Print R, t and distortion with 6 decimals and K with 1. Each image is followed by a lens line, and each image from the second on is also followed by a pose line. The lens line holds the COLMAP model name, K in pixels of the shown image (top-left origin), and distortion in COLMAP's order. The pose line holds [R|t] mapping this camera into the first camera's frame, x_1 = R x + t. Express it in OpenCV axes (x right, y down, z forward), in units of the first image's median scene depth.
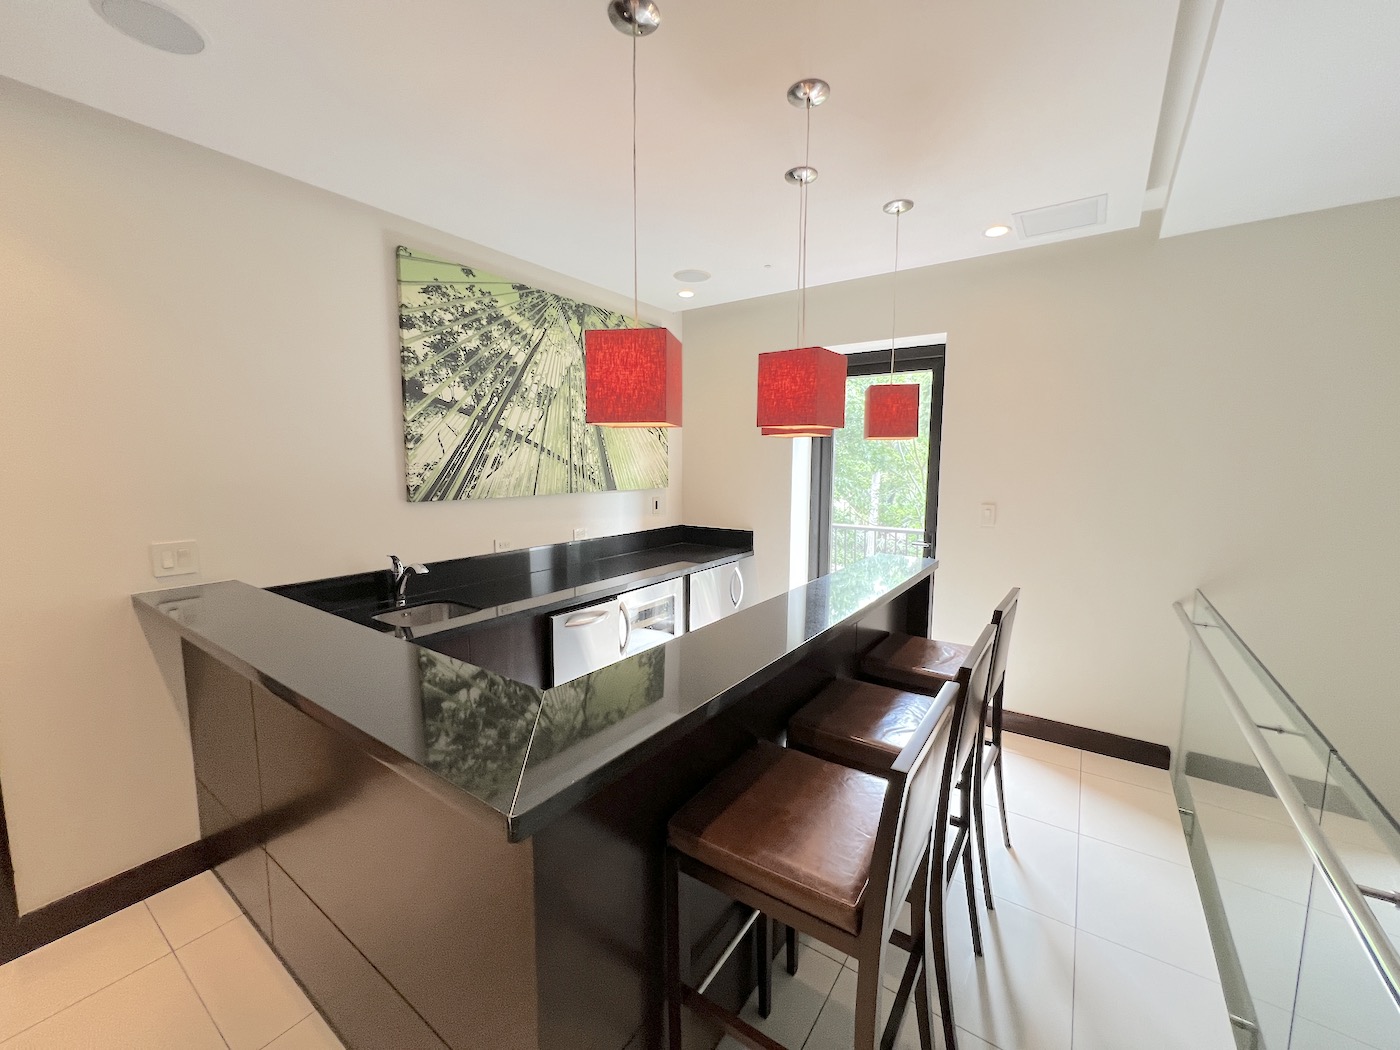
lens RADIAL K [[559.5, 0, 694.8], [0, 559.5, 521.8], [0, 0, 1]] dist [-0.003791, -0.000087]
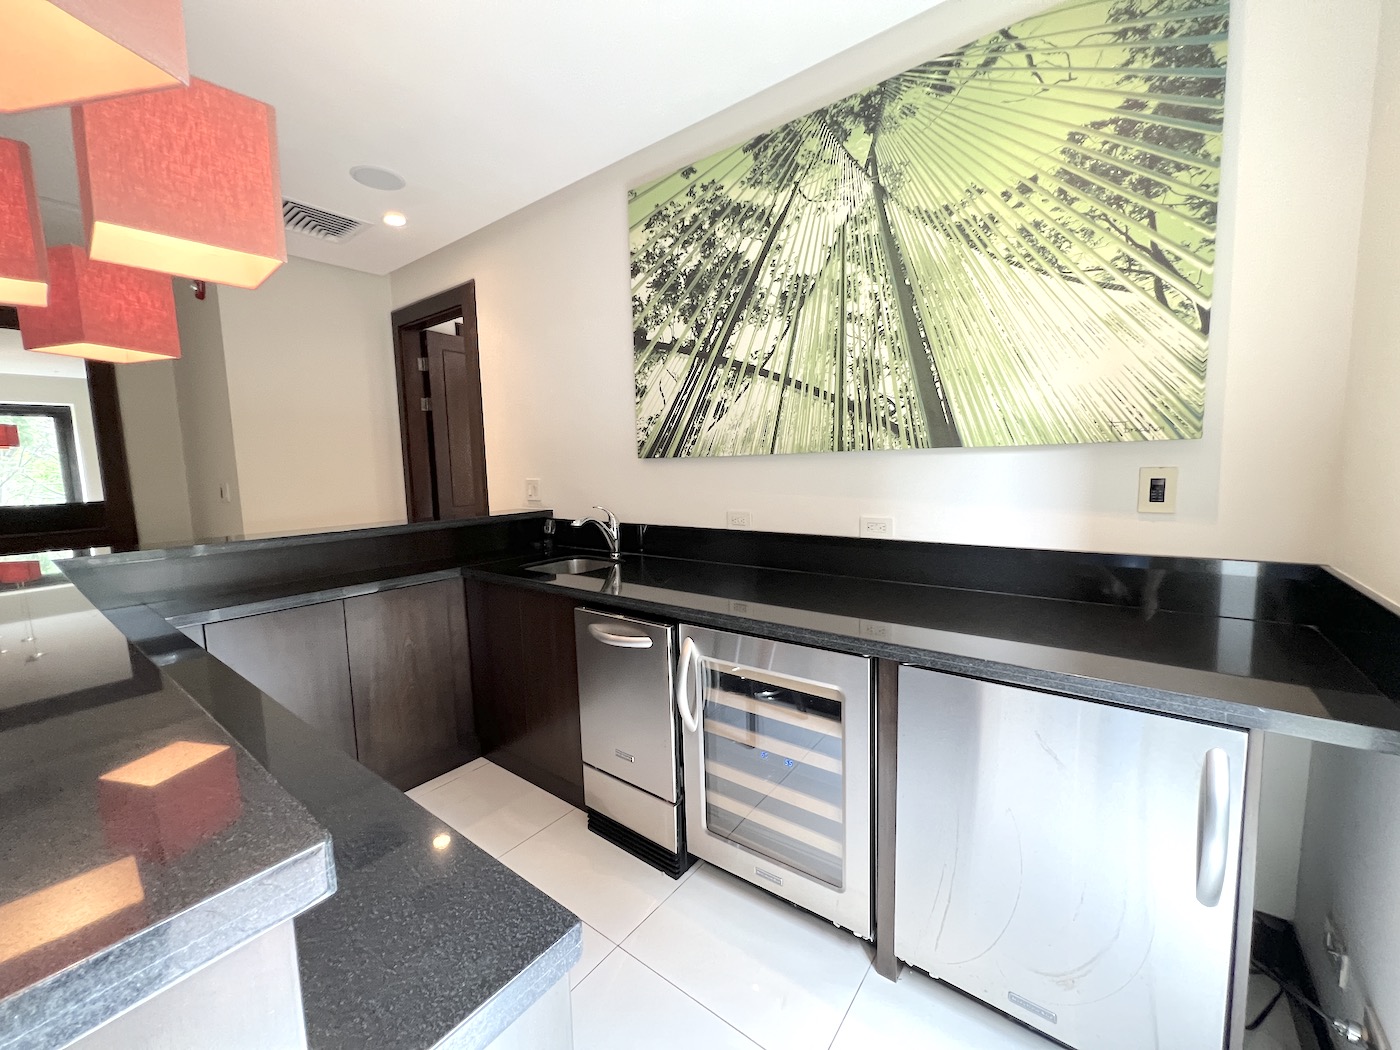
lens RADIAL K [[559.5, 0, 694.8], [0, 559.5, 521.8], [0, 0, 1]] dist [-0.003791, -0.000087]
pose [[-0.033596, 0.100077, -0.994412, 0.411921], [-0.083504, 0.991214, 0.102577, -0.030008], [0.995941, 0.086483, -0.024944, 0.998535]]
